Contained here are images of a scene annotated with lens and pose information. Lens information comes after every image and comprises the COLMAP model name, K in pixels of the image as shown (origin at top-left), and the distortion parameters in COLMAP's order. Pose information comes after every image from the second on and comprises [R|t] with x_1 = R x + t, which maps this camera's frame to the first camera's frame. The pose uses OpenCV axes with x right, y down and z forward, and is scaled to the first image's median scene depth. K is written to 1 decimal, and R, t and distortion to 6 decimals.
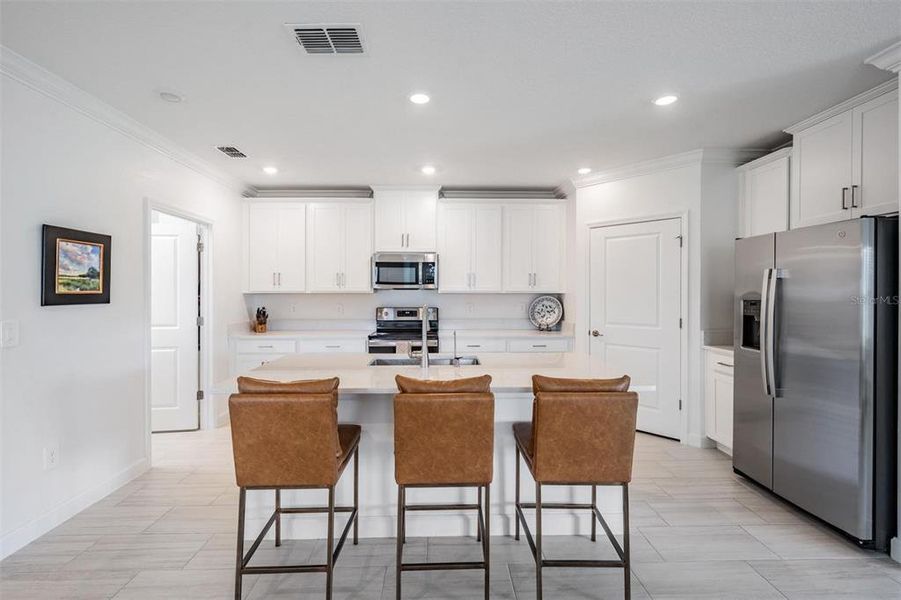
lens RADIAL K [[397.8, 0, 450.9], [0, 397.8, 295.7], [0, 0, 1]] dist [0.004871, -0.002201]
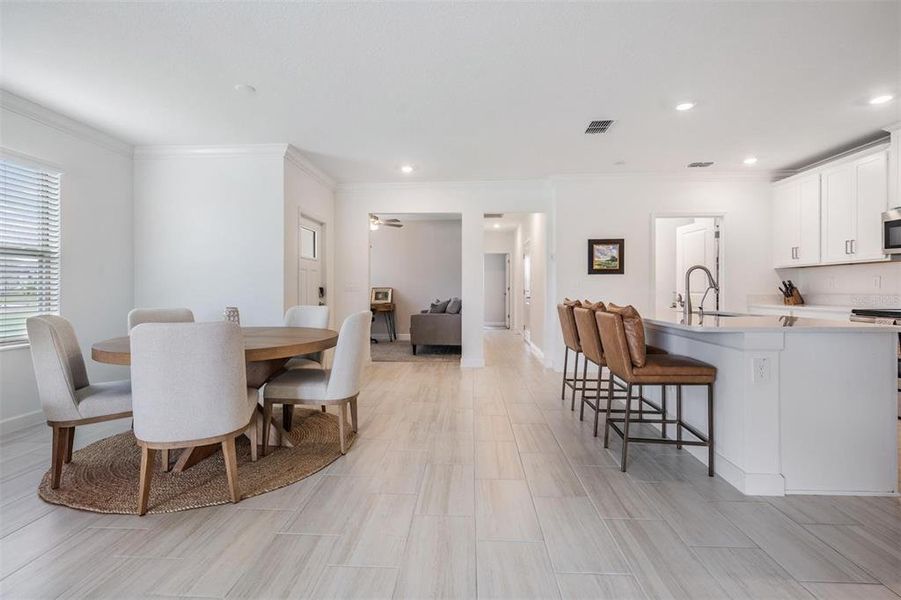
lens RADIAL K [[417.1, 0, 440.9], [0, 417.1, 296.4], [0, 0, 1]] dist [-0.005957, 0.000472]
pose [[-0.097937, 0.018993, -0.995011, 0.841488], [-0.004391, 0.999800, 0.019516, 0.062565], [0.995183, 0.006281, -0.097834, 0.212457]]
